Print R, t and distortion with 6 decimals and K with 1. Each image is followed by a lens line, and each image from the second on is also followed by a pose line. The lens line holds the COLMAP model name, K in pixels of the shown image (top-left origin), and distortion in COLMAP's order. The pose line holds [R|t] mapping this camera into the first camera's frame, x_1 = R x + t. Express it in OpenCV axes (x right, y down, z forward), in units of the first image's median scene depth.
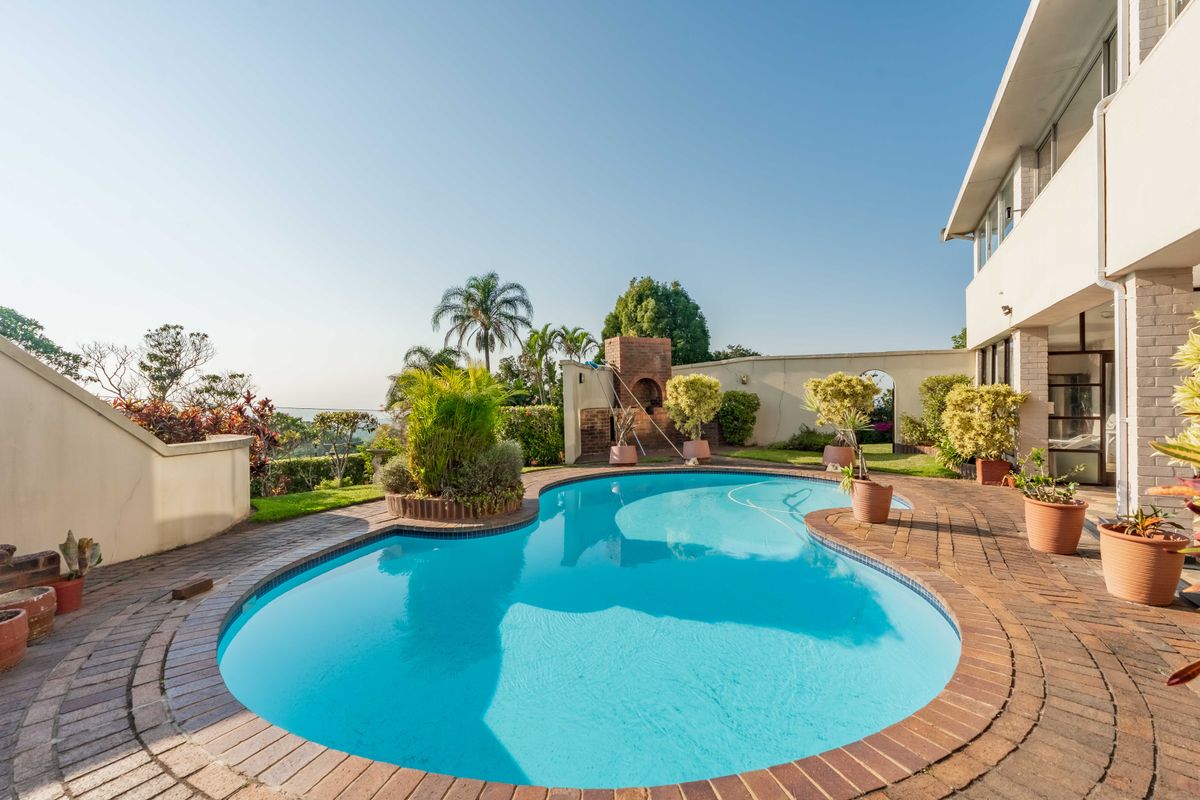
lens RADIAL K [[551.2, 0, 596.2], [0, 551.2, 400.8], [0, 0, 1]] dist [-0.001341, 0.000027]
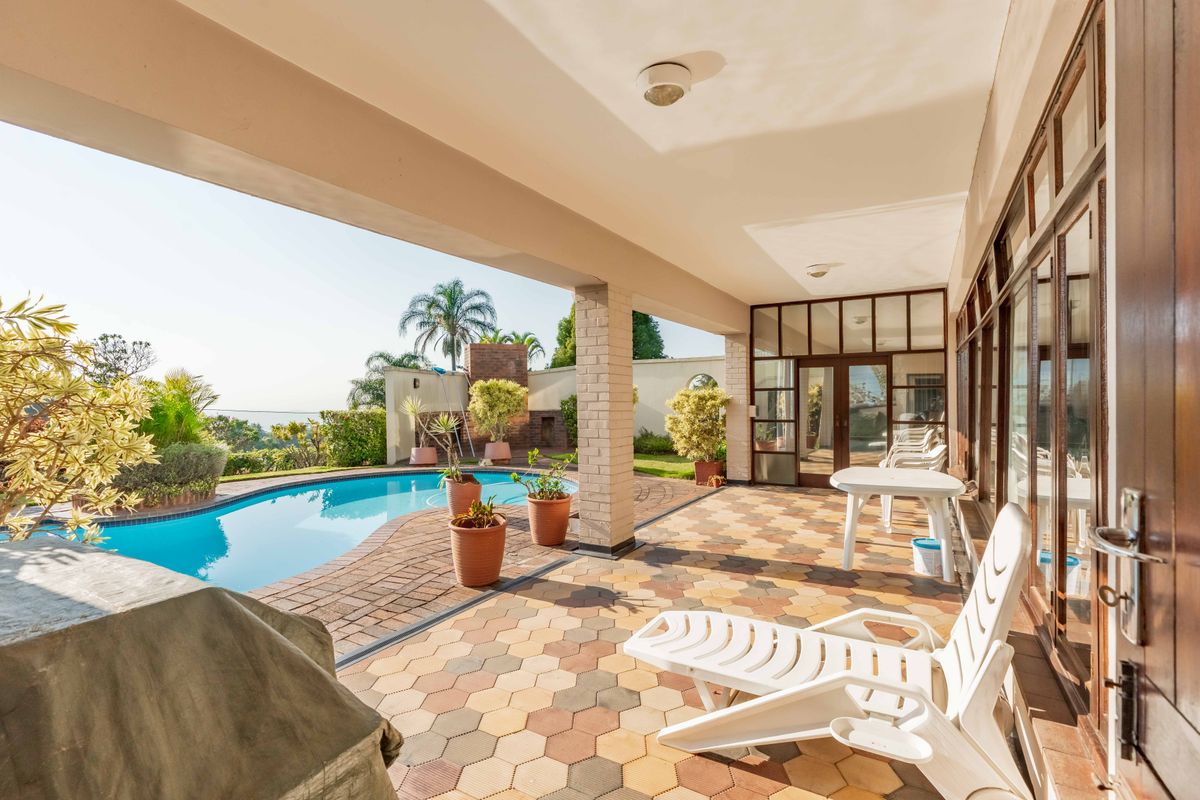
lens RADIAL K [[551.2, 0, 603.7], [0, 551.2, 398.4], [0, 0, 1]] dist [-0.001341, 0.000027]
pose [[0.998839, -0.002141, -0.048123, 0.146797], [0.001655, 0.999947, -0.010133, -0.000325], [0.048142, 0.010041, 0.998790, -0.013422]]
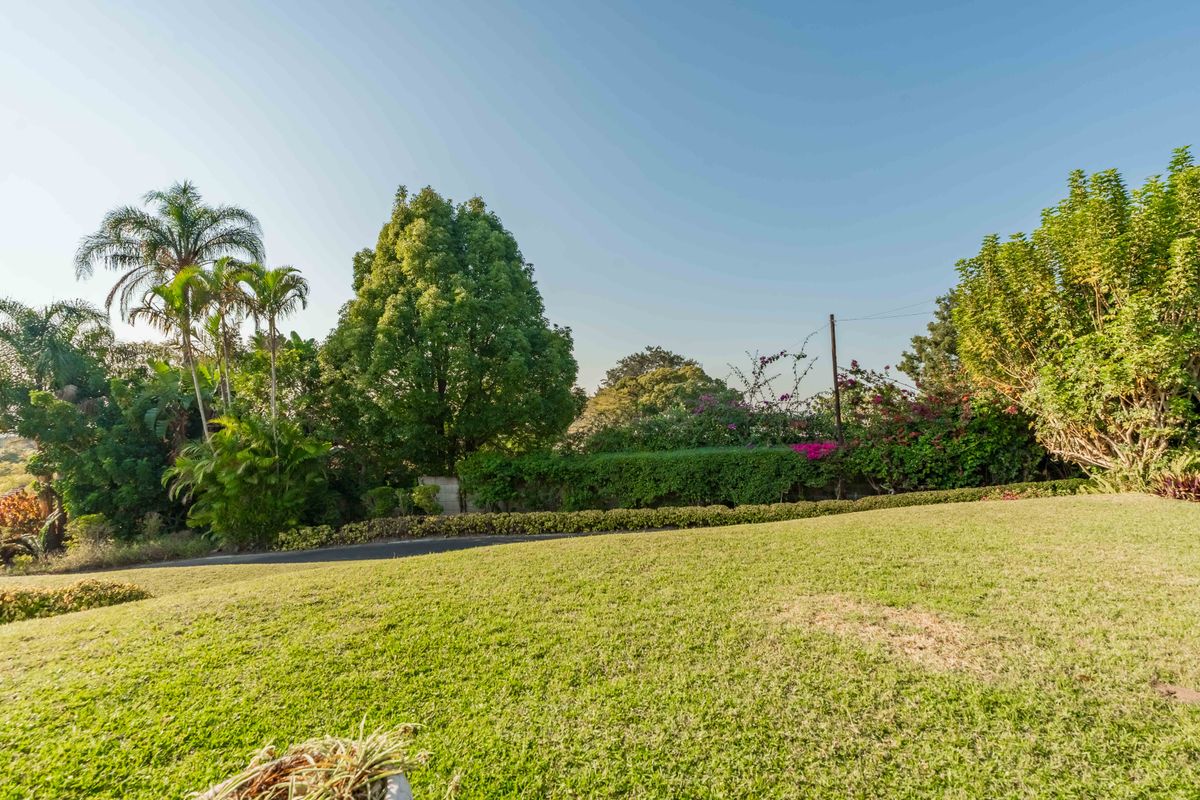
lens RADIAL K [[551.2, 0, 600.6], [0, 551.2, 404.5], [0, 0, 1]] dist [-0.001341, 0.000027]
pose [[0.992538, 0.005280, 0.121820, 0.198948], [-0.004465, 0.999966, -0.006968, 0.006056], [-0.121852, 0.006372, 0.992528, 0.393375]]
